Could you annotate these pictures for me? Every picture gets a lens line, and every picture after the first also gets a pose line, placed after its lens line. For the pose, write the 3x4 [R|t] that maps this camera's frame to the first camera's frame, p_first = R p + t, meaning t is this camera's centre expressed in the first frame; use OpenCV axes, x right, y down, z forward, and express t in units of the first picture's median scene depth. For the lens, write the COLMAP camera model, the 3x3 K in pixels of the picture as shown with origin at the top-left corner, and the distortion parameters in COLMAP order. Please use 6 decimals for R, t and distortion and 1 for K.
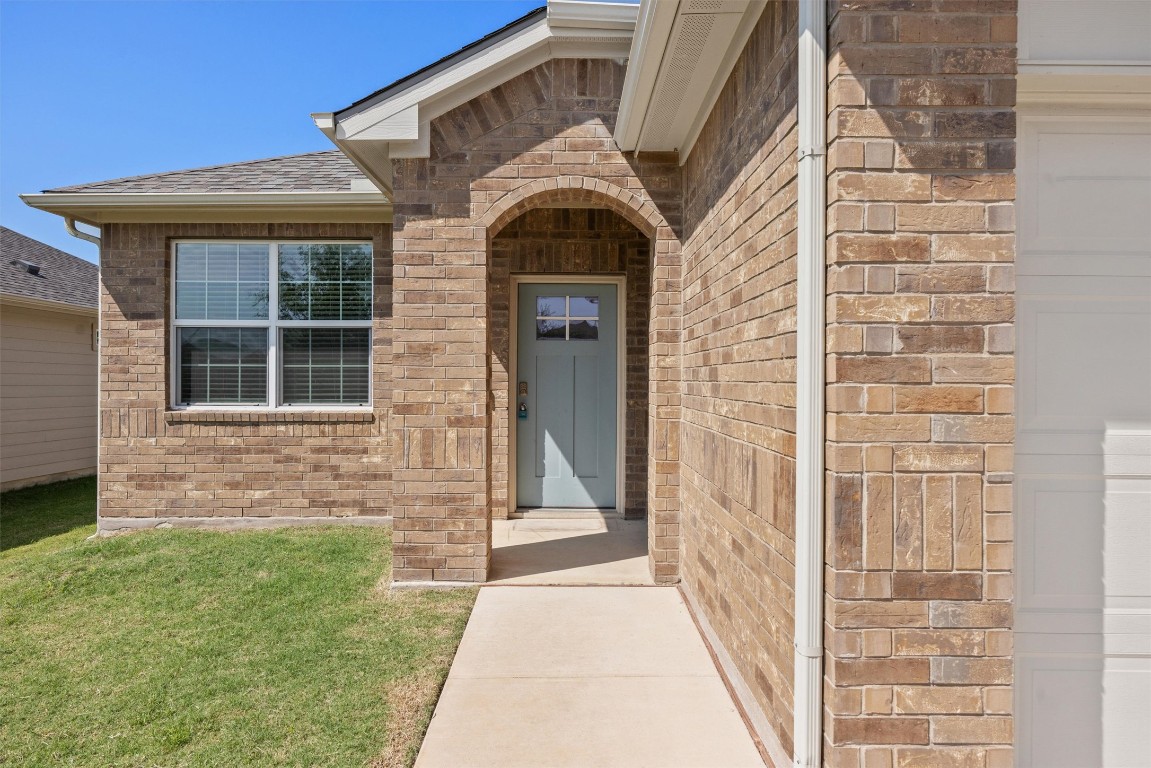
lens RADIAL K [[780.5, 0, 575.5], [0, 780.5, 384.0], [0, 0, 1]] dist [-0.000538, -0.000140]
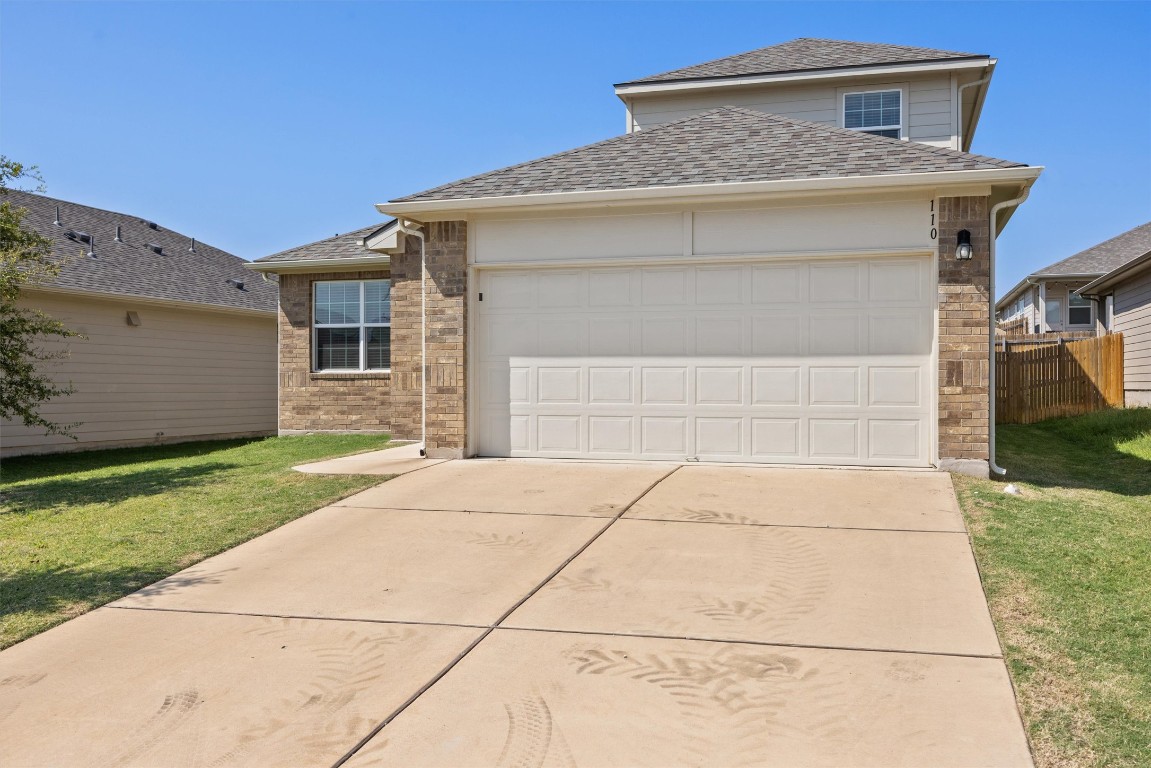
lens RADIAL K [[1094.0, 0, 575.5], [0, 1094.0, 384.0], [0, 0, 1]] dist [-0.005939, -0.001940]
pose [[0.957306, -0.006158, -0.289012, 0.851429], [0.005298, 0.999979, -0.003757, 0.074454], [0.289029, 0.002065, 0.957318, -1.342414]]
